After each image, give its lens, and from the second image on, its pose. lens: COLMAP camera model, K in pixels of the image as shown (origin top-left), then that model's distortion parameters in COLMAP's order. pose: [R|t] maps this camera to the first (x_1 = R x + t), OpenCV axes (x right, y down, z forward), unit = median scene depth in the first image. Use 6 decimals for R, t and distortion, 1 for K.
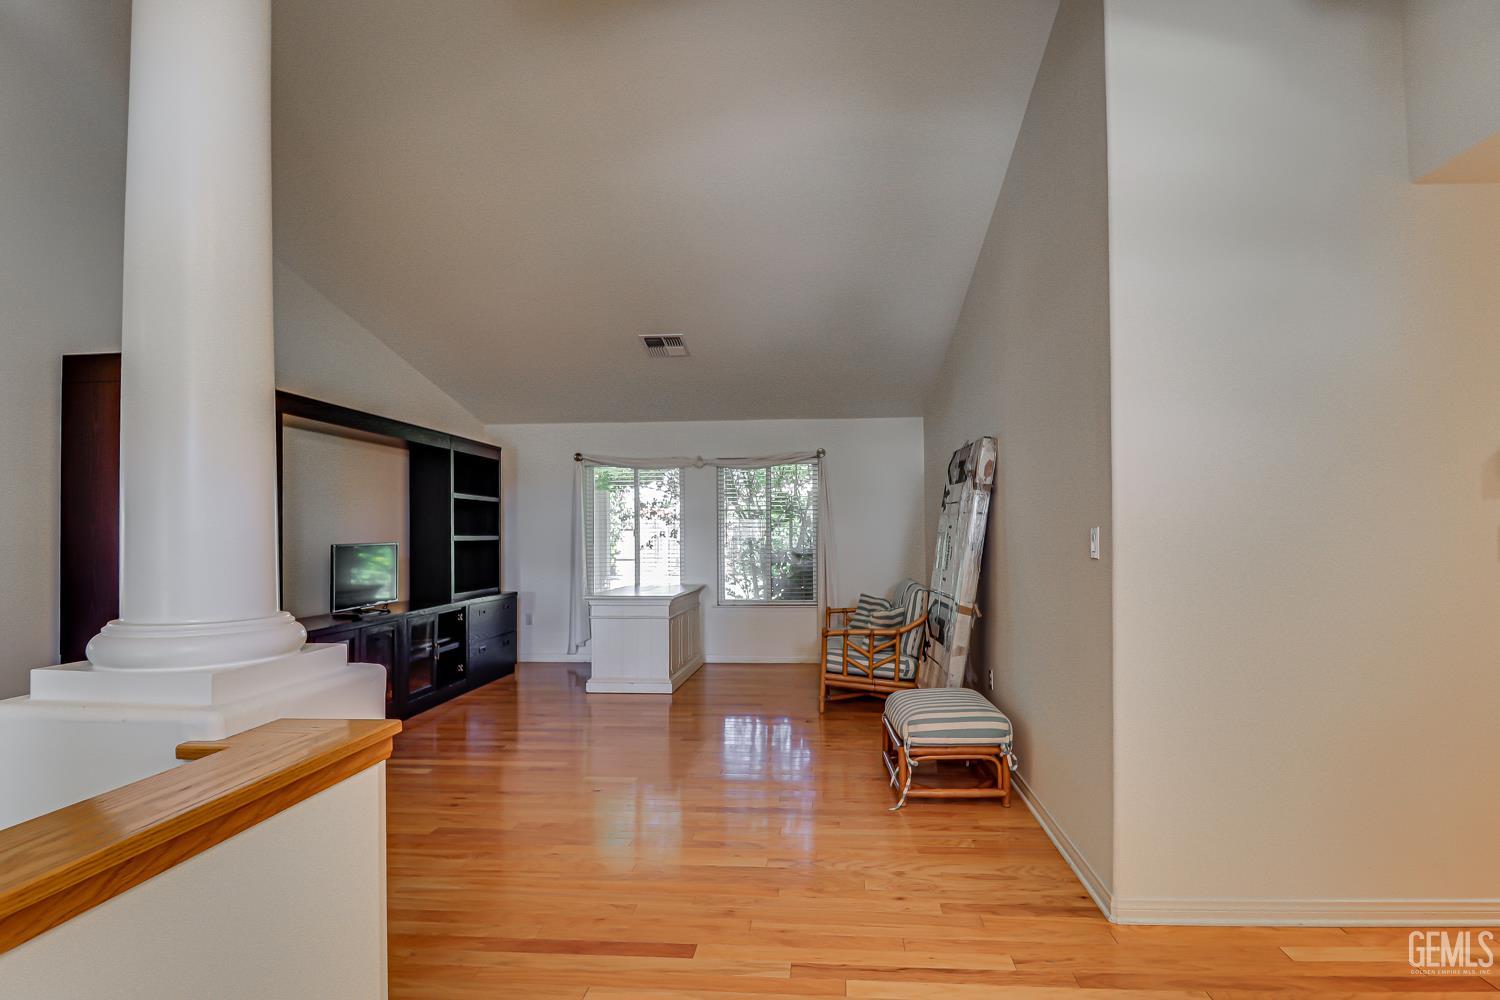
lens RADIAL K [[716.5, 0, 754.7], [0, 716.5, 515.0], [0, 0, 1]] dist [0.001206, -0.006908]
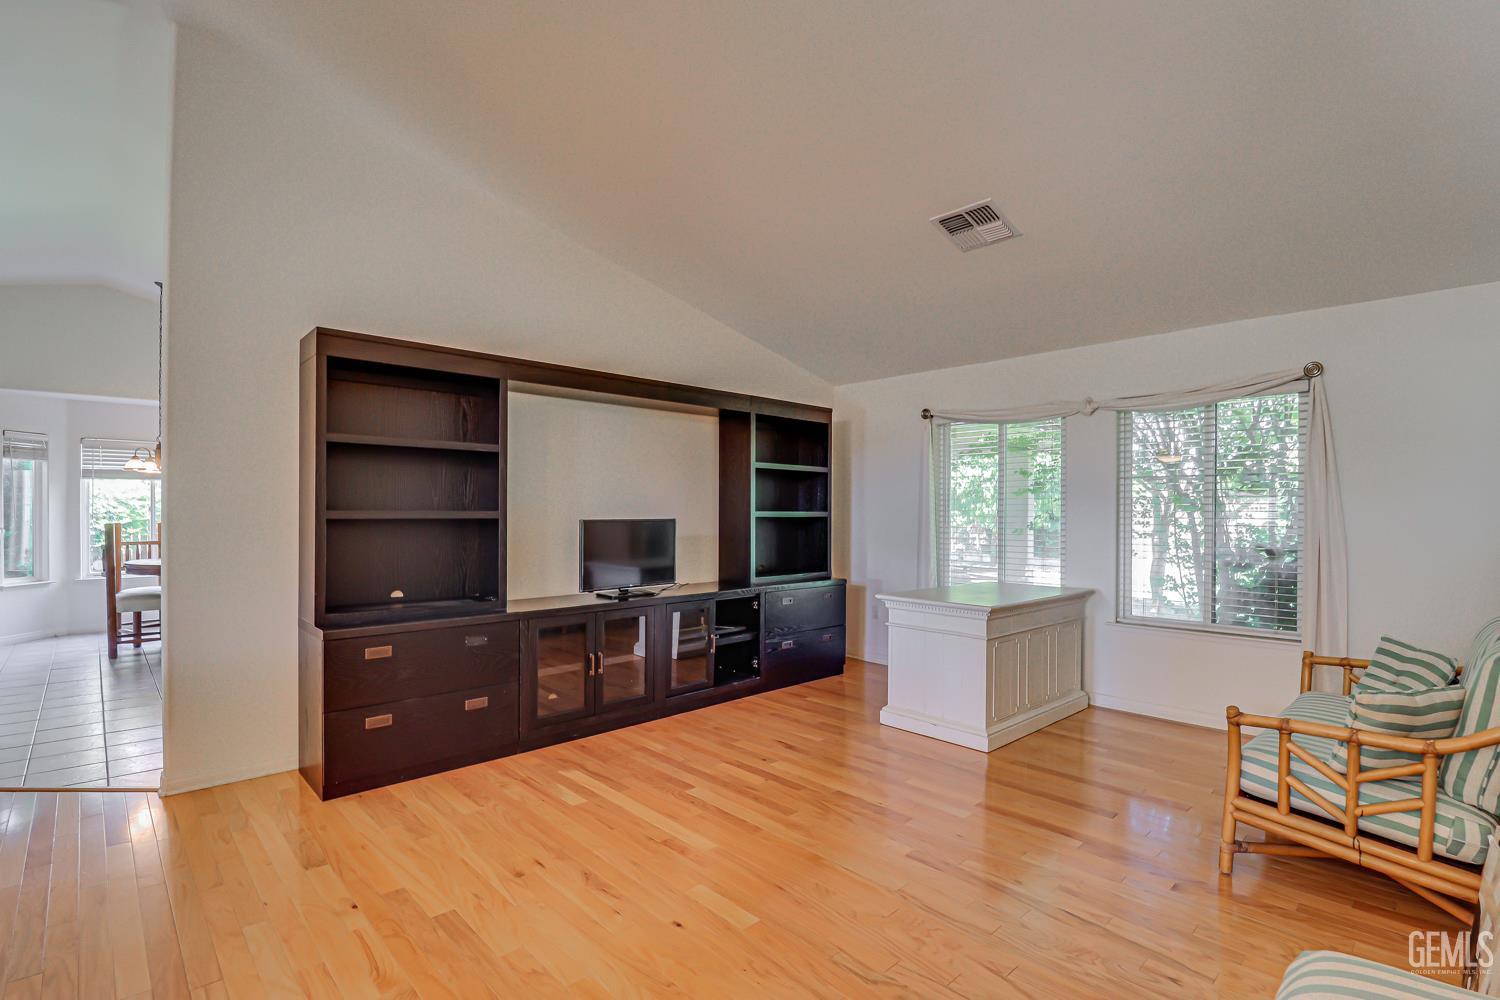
lens RADIAL K [[695.5, 0, 754.0], [0, 695.5, 508.6], [0, 0, 1]] dist [0.013063, -0.017711]
pose [[0.761522, 0.009083, -0.648075, 0.130216], [0.005626, 0.999771, 0.020623, 0.008321], [0.648115, -0.019351, 0.761297, 0.353900]]
